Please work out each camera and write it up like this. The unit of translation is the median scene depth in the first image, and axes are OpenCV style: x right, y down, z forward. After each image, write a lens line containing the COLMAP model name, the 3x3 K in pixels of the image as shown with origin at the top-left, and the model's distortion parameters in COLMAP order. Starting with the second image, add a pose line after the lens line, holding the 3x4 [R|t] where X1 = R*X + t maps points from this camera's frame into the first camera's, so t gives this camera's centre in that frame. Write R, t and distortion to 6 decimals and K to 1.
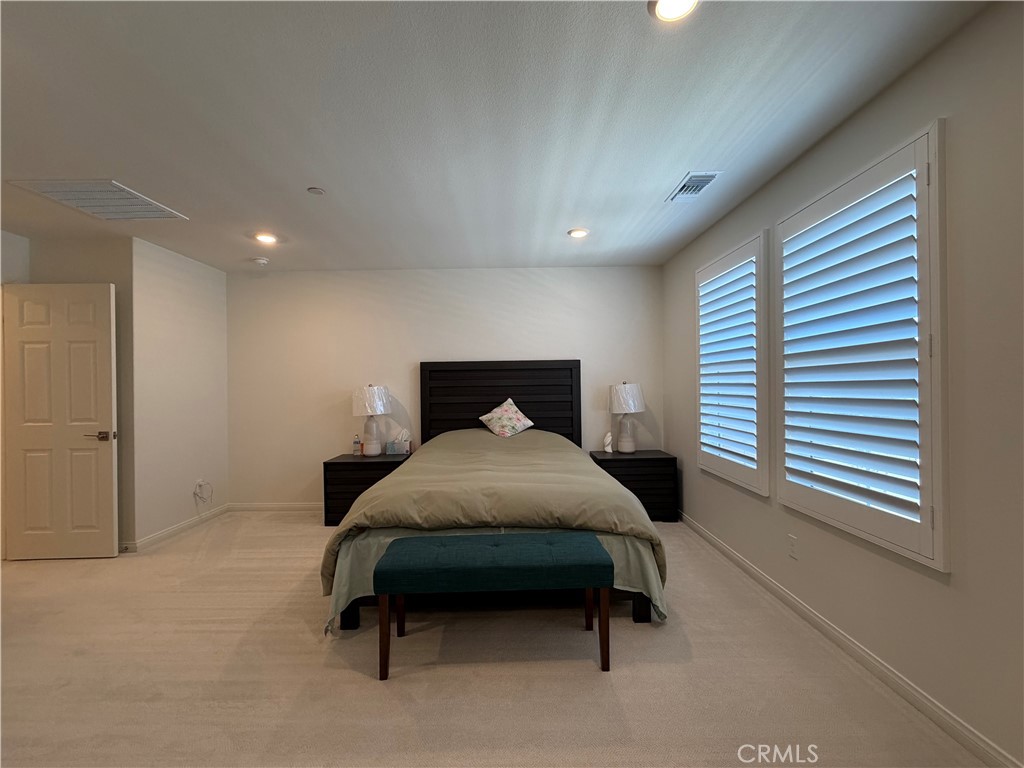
lens RADIAL K [[443.5, 0, 511.7], [0, 443.5, 383.7], [0, 0, 1]] dist [0.001146, 0.000047]
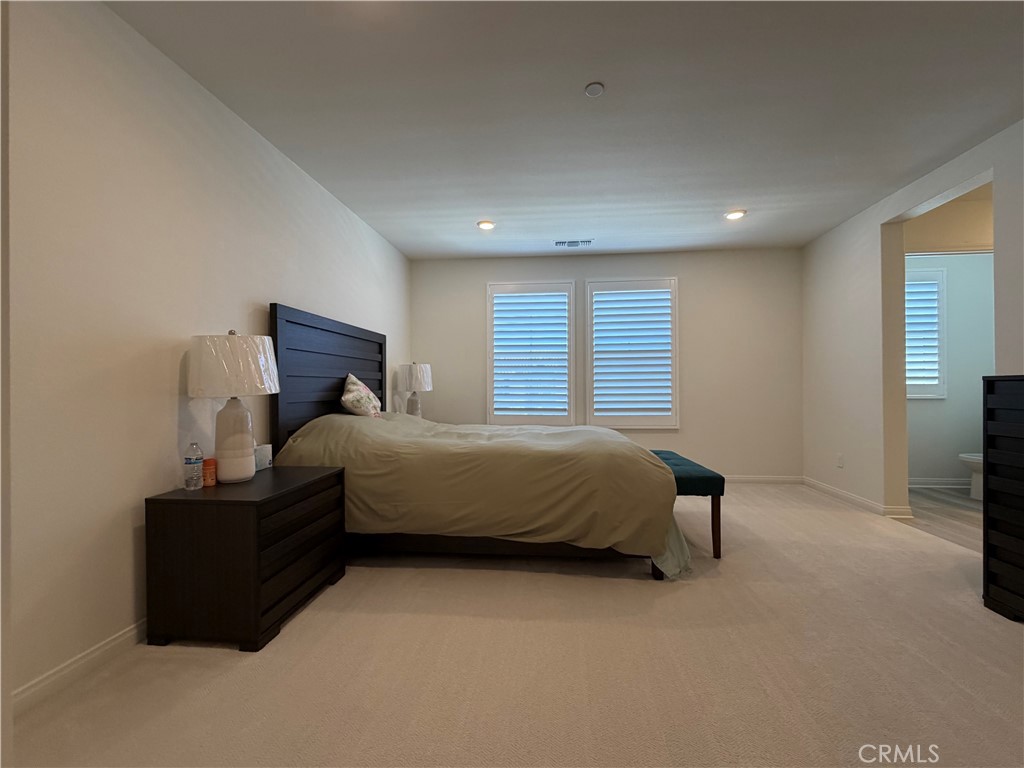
lens RADIAL K [[443.5, 0, 509.3], [0, 443.5, 387.2], [0, 0, 1]] dist [0.001146, 0.000047]
pose [[0.111774, 0.009781, 0.993686, -0.772926], [-0.003464, 0.999949, -0.009454, 0.065393], [-0.993728, -0.002385, 0.111802, 0.656413]]
